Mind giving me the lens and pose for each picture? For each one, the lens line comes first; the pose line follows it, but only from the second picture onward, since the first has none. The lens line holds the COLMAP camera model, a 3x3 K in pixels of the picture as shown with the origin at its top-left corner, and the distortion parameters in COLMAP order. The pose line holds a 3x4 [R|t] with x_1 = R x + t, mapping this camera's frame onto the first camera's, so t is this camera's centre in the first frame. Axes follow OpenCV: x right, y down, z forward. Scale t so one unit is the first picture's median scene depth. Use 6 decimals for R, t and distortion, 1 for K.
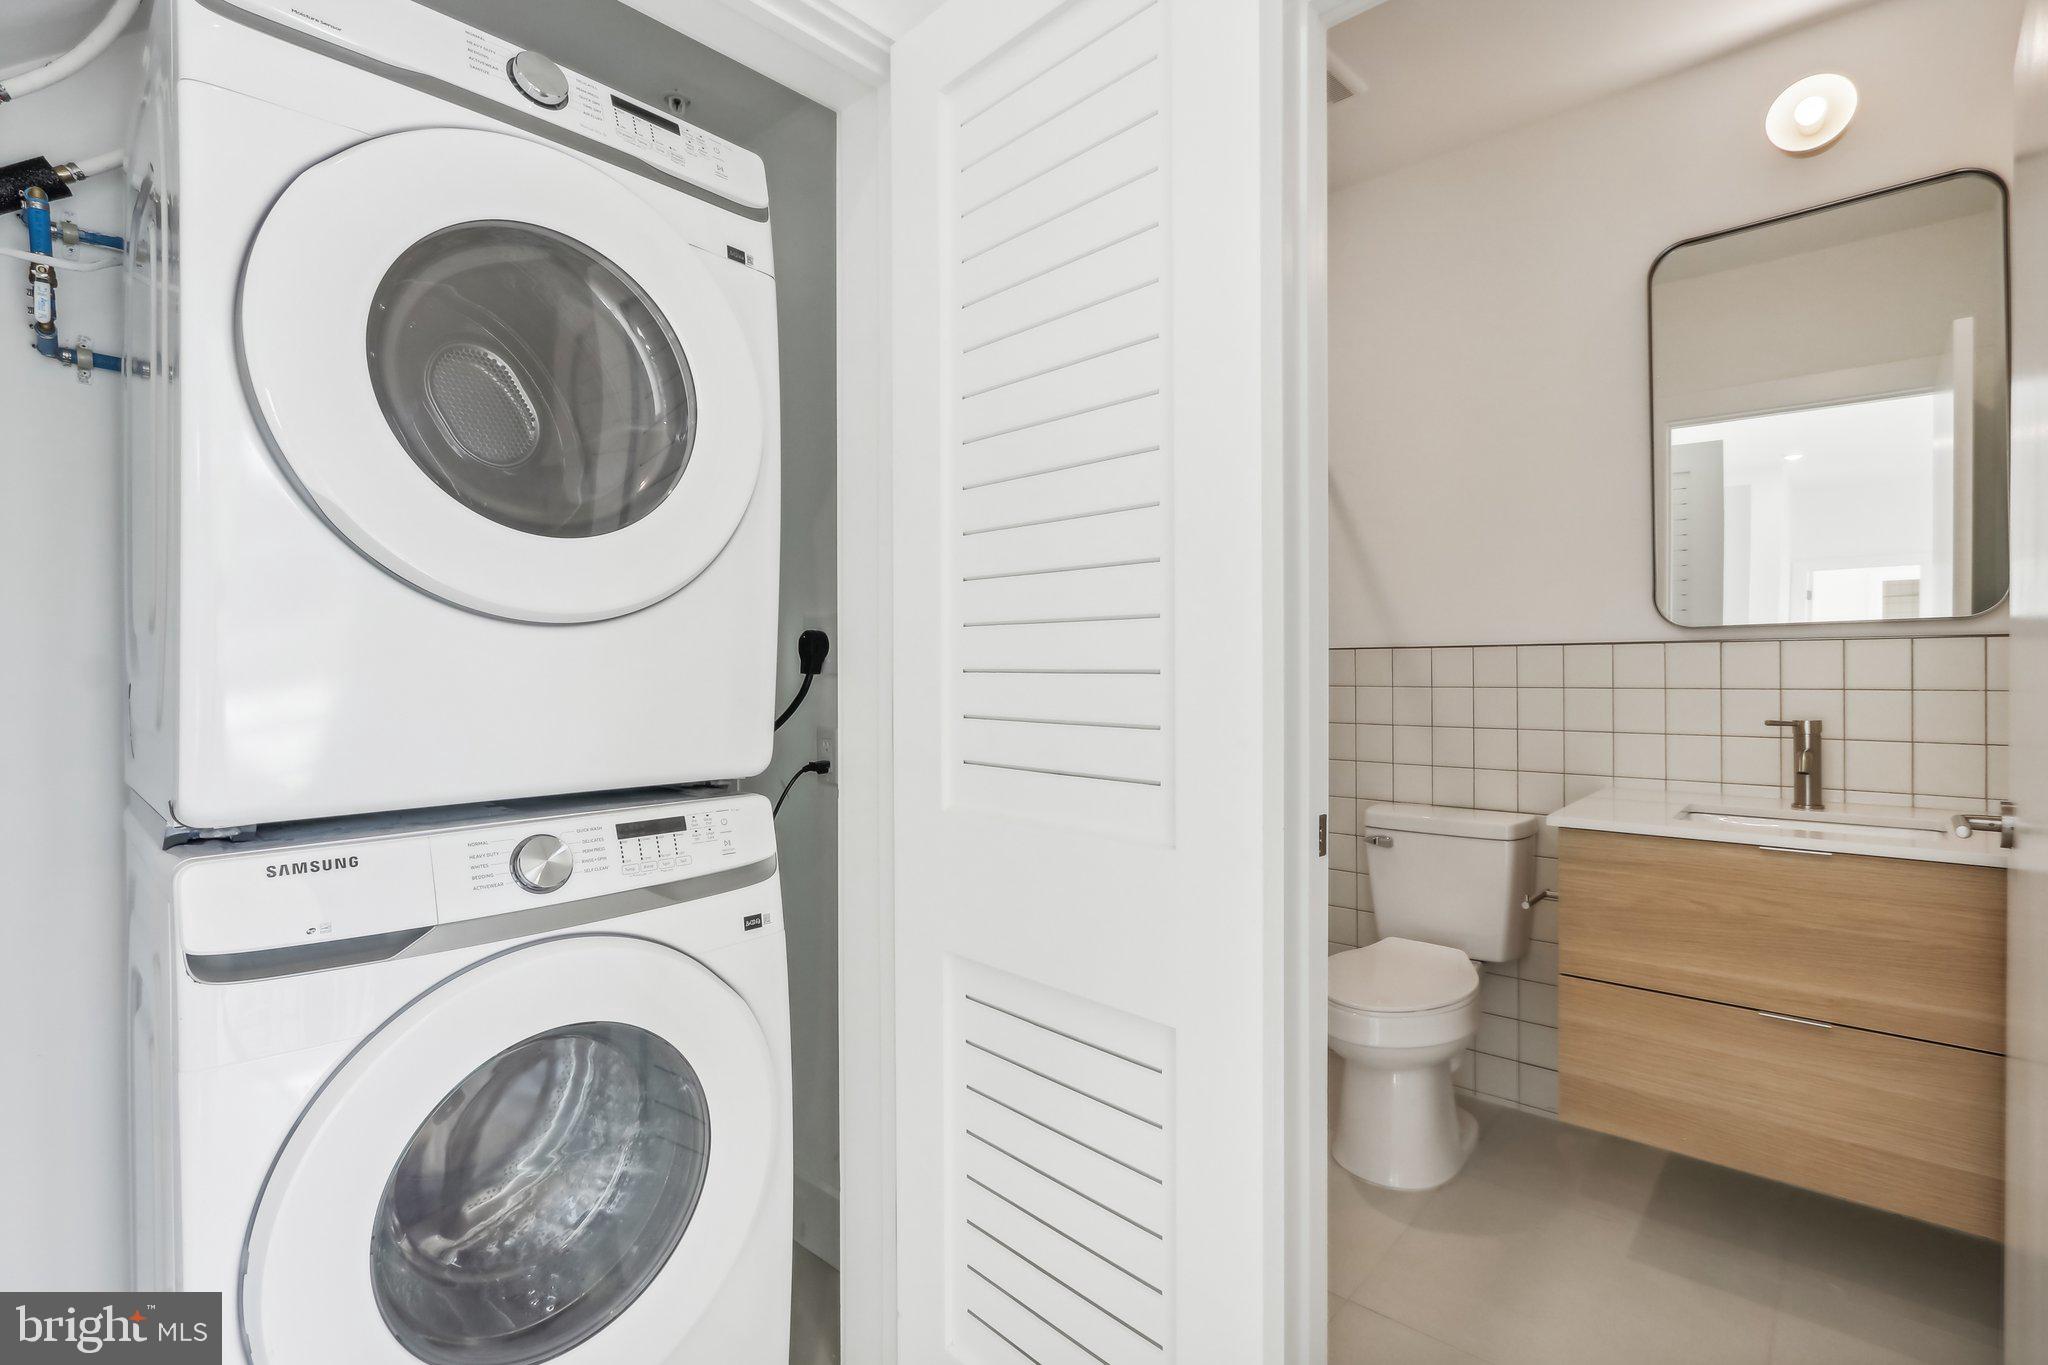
lens RADIAL K [[951.0, 0, 1024.0], [0, 951.0, 682.5], [0, 0, 1]] dist [-0.002668, 0.000160]
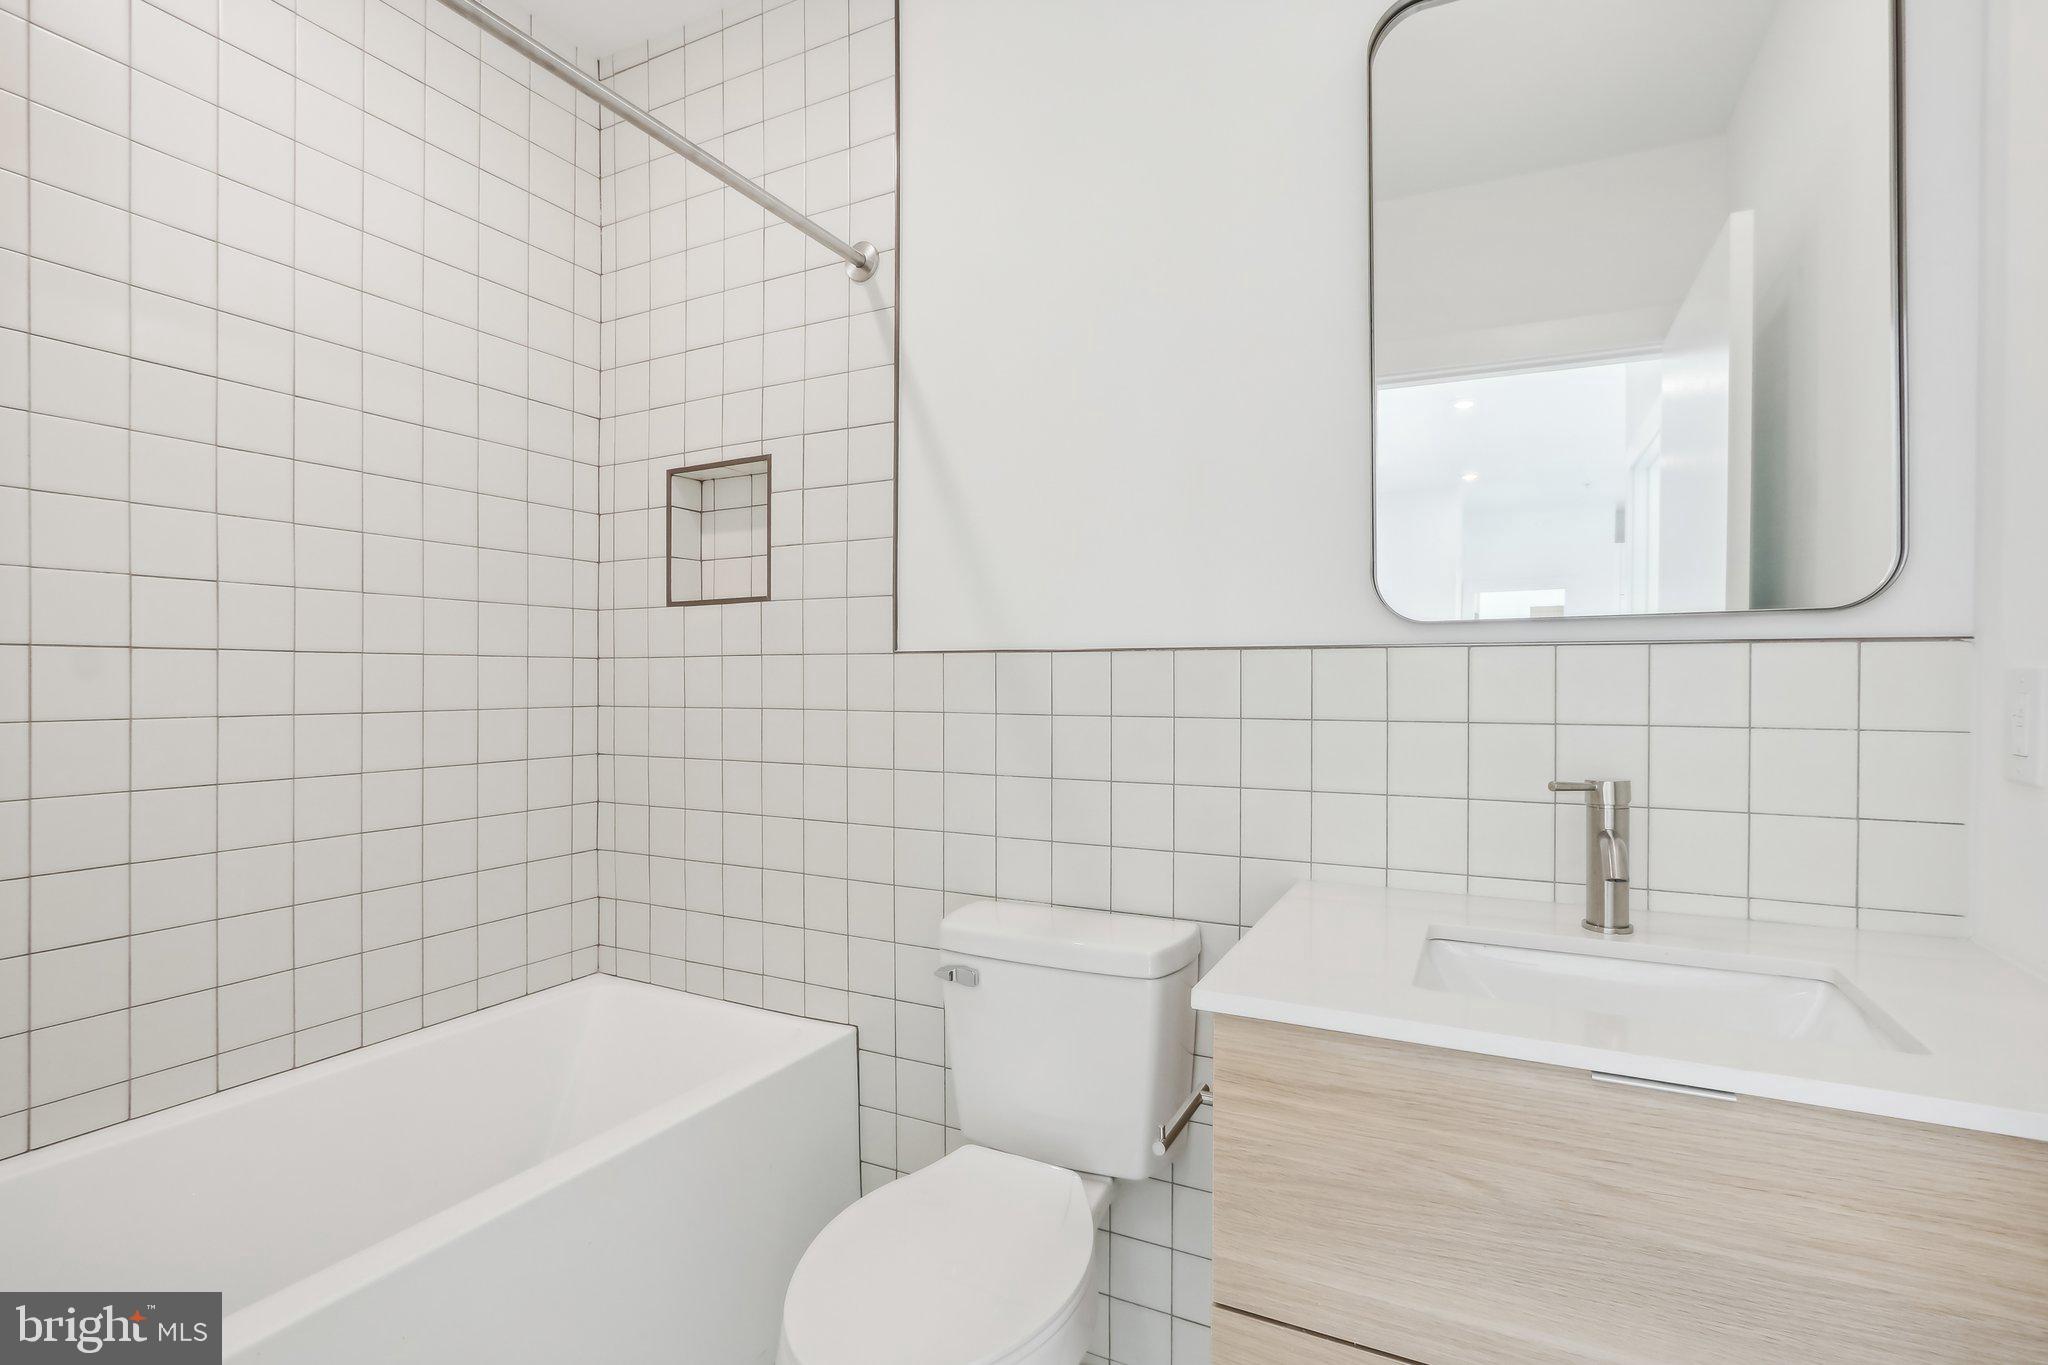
lens RADIAL K [[951.0, 0, 1024.0], [0, 951.0, 682.5], [0, 0, 1]] dist [-0.002668, 0.000160]
pose [[0.964395, 0.009516, 0.264296, 0.324629], [-0.005837, 0.999875, -0.014704, -0.009589], [-0.264403, 0.012638, 0.964330, 0.529884]]
